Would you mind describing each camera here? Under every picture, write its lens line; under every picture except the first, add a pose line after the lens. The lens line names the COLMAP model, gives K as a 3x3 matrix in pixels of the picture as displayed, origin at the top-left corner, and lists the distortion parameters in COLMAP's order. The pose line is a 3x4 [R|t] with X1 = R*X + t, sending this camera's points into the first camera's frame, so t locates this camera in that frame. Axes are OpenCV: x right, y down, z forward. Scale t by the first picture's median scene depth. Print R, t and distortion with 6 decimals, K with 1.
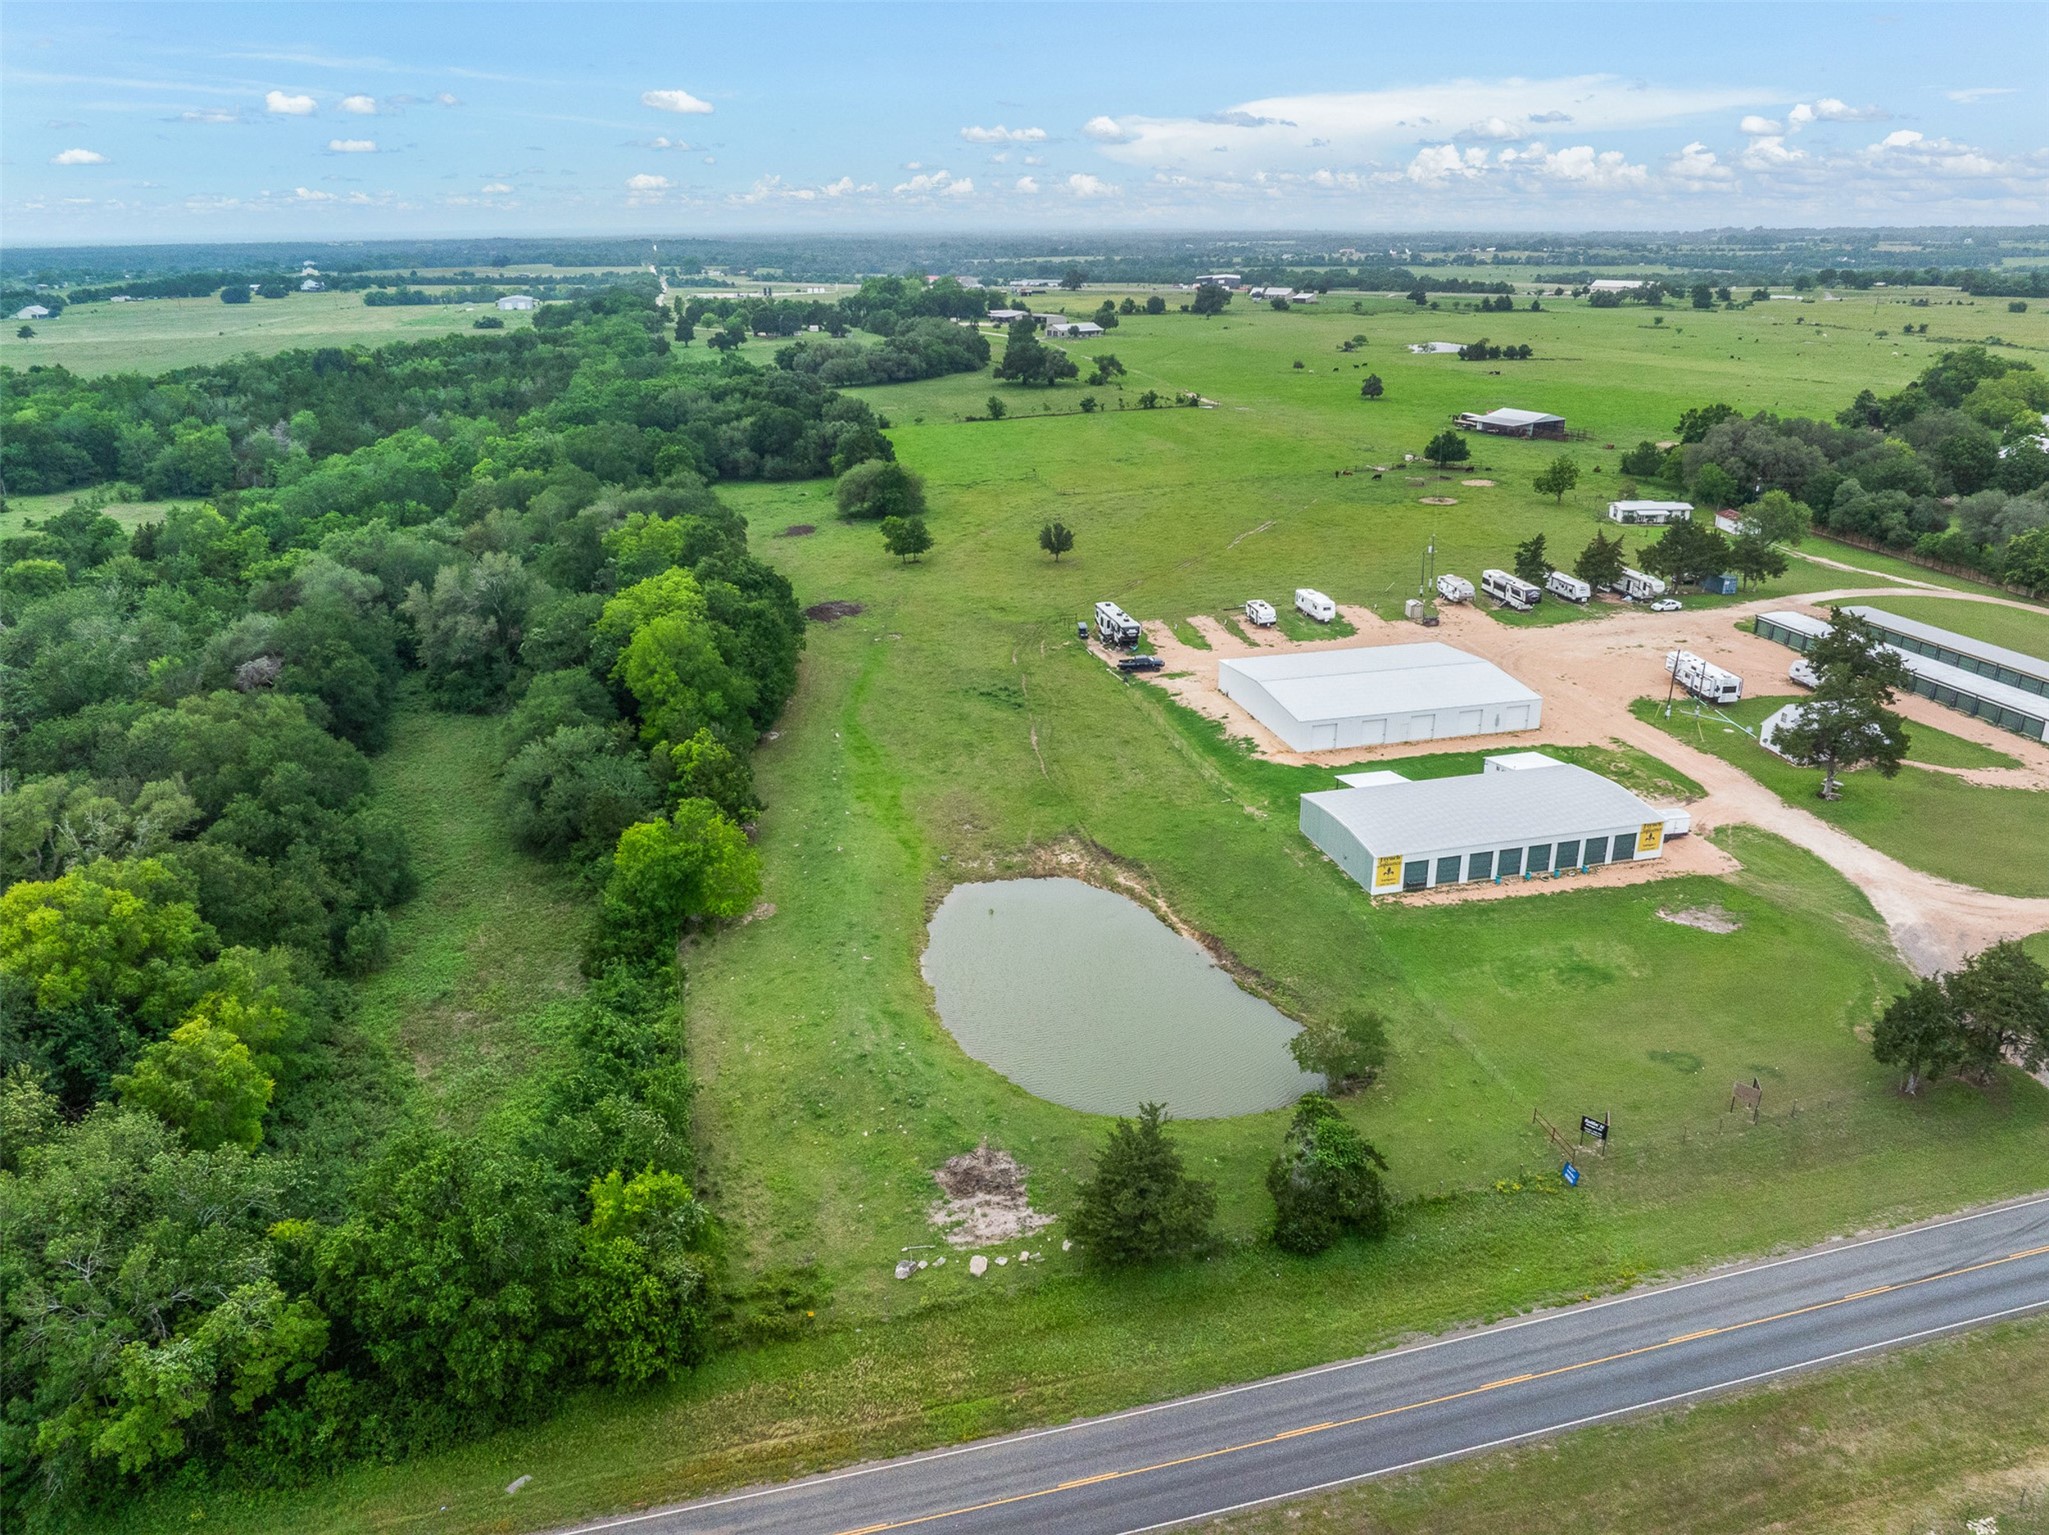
lens RADIAL K [[1423.8, 0, 1024.5], [0, 1423.8, 767.5], [0, 0, 1]] dist [-0.037716, 0.006204]
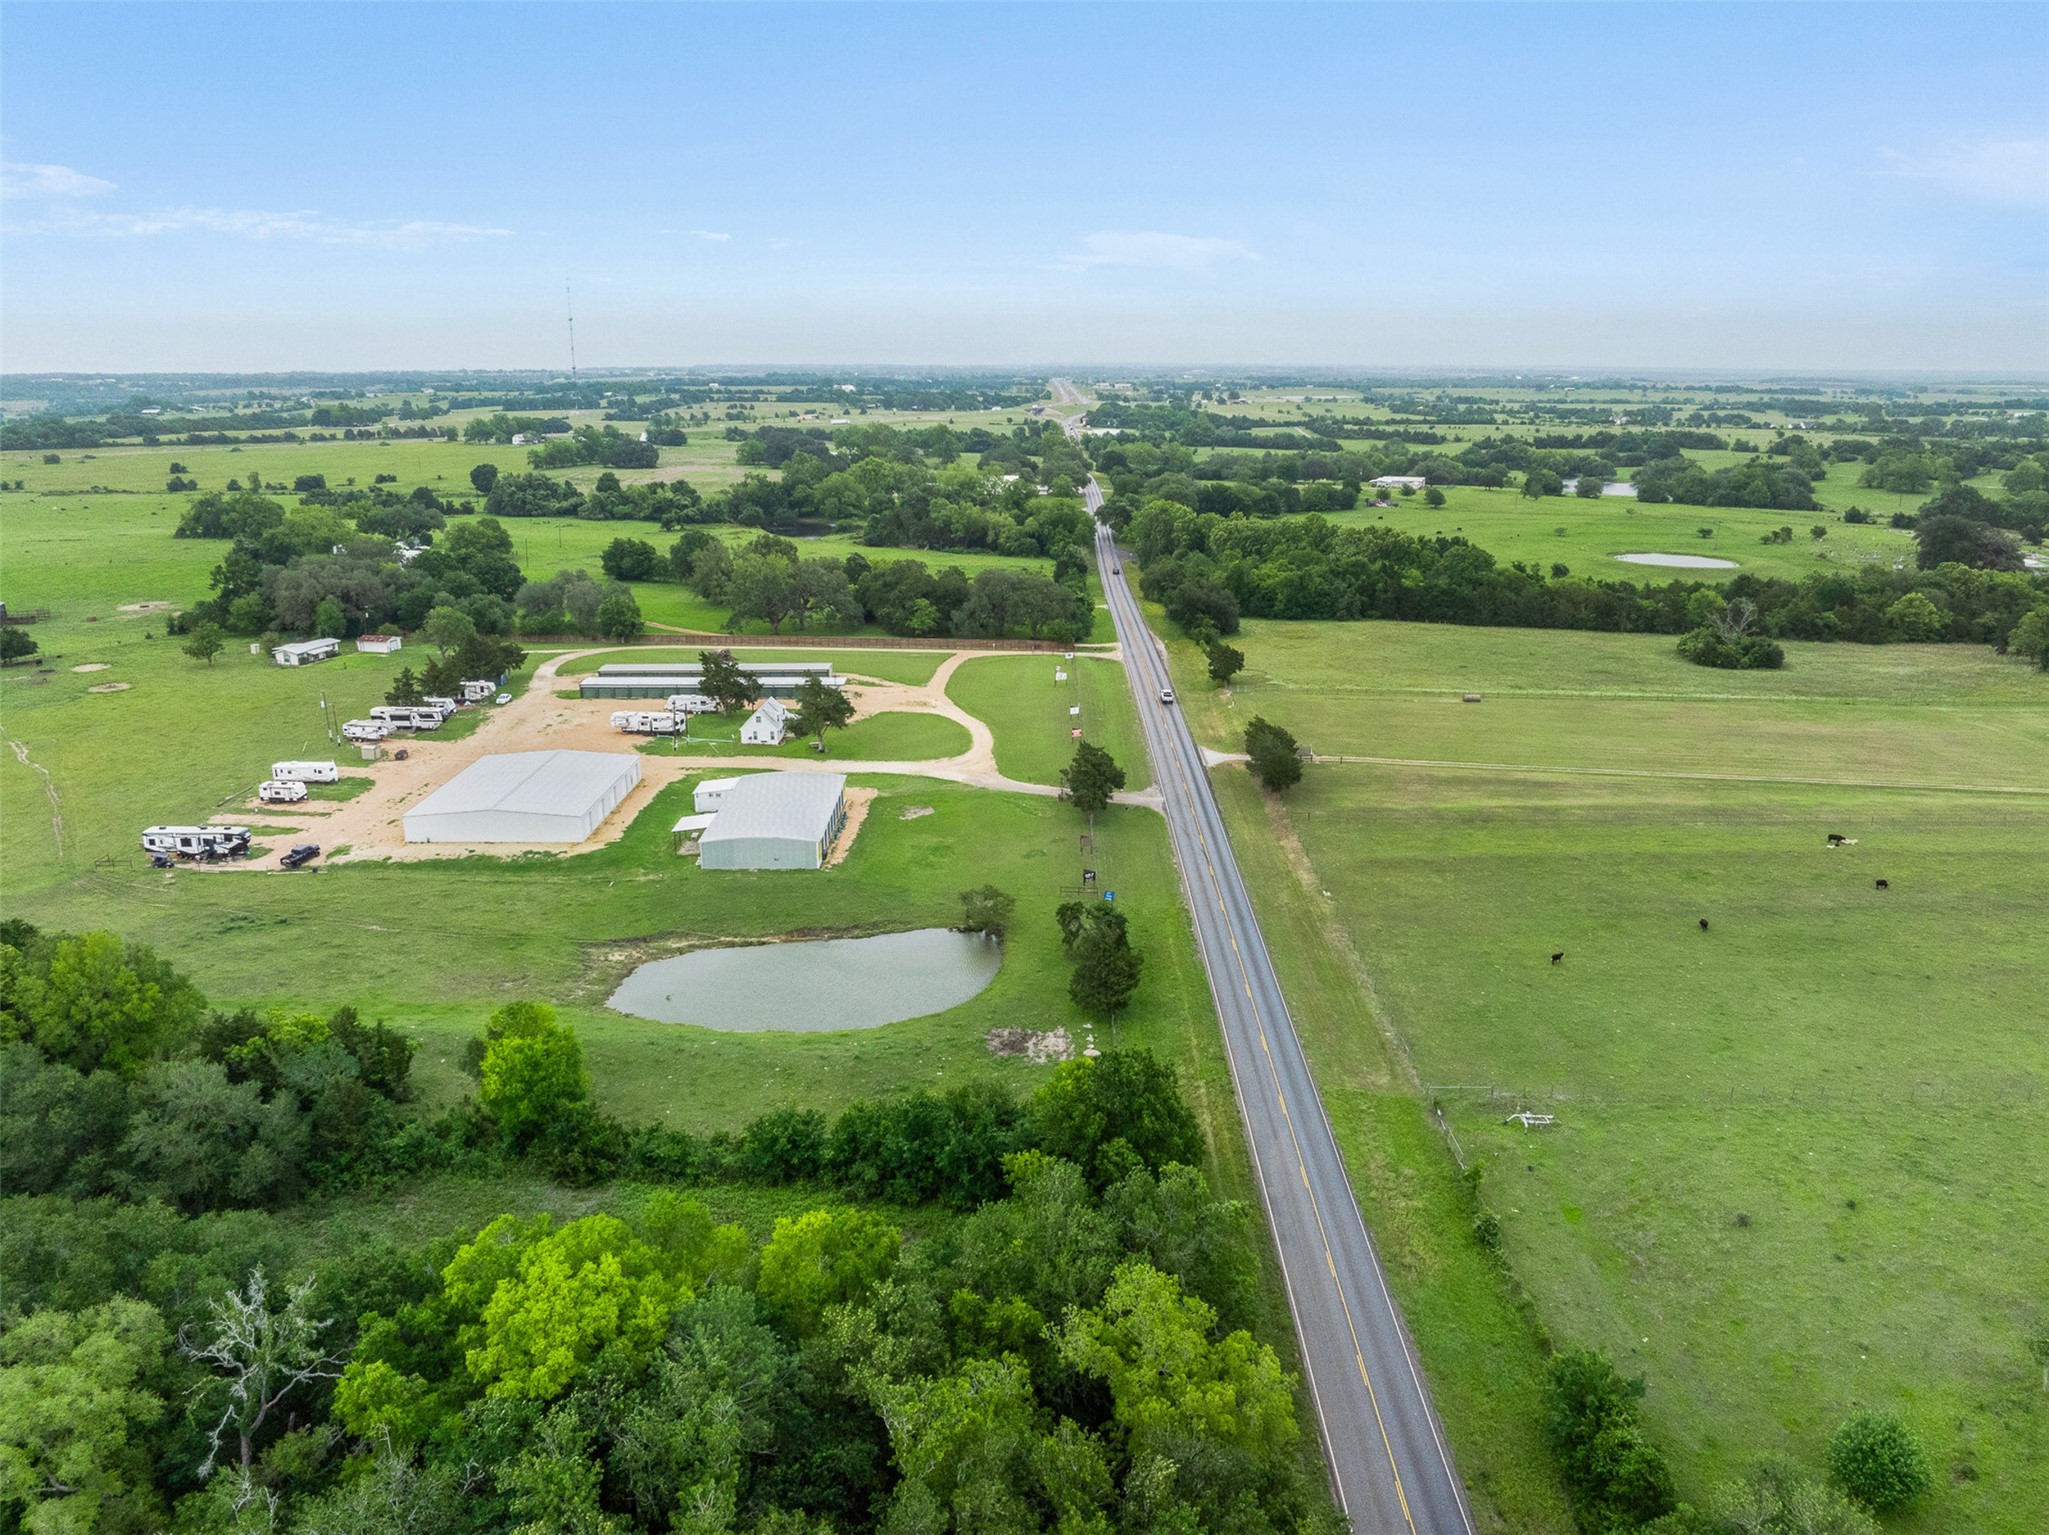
lens RADIAL K [[1423.8, 0, 1024.5], [0, 1423.8, 767.5], [0, 0, 1]] dist [-0.037716, 0.006204]
pose [[0.245550, -0.257900, 0.934448, -0.967843], [0.347257, 0.923390, 0.163598, -0.159106], [-0.905051, 0.284322, 0.316296, 0.299377]]
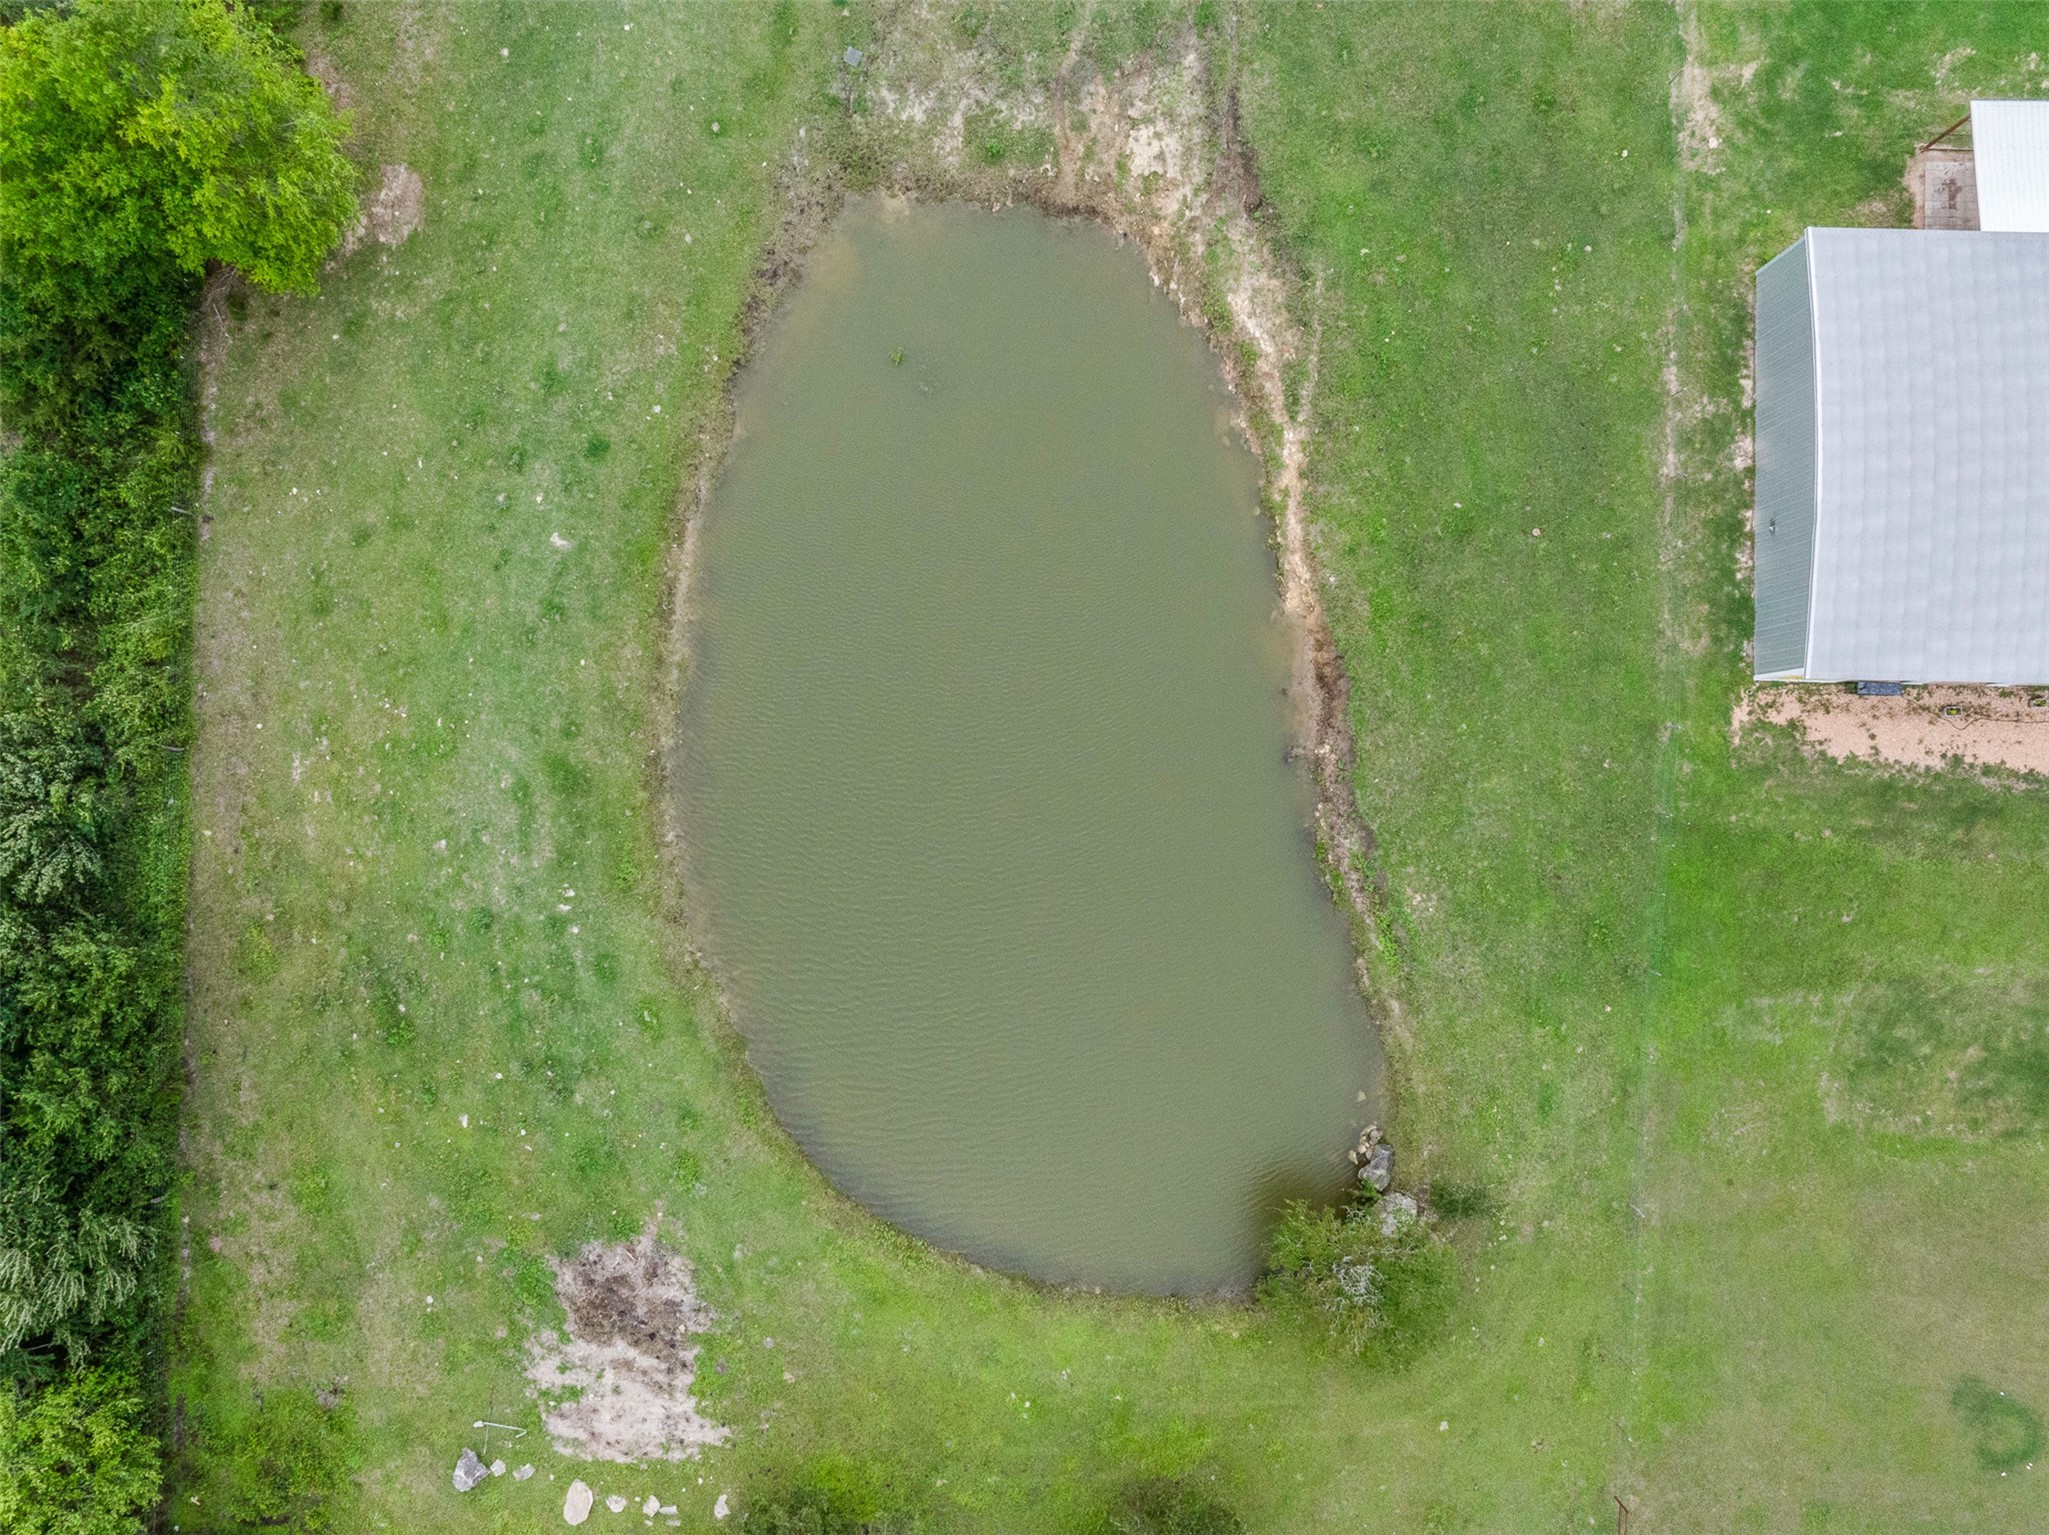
lens RADIAL K [[1423.8, 0, 1024.5], [0, 1423.8, 767.5], [0, 0, 1]] dist [-0.037716, 0.006204]
pose [[0.961702, 0.273905, -0.010222, 0.049364], [-0.093933, 0.364383, 0.926499, -0.241584], [0.257498, -0.890056, 0.376157, 0.719380]]
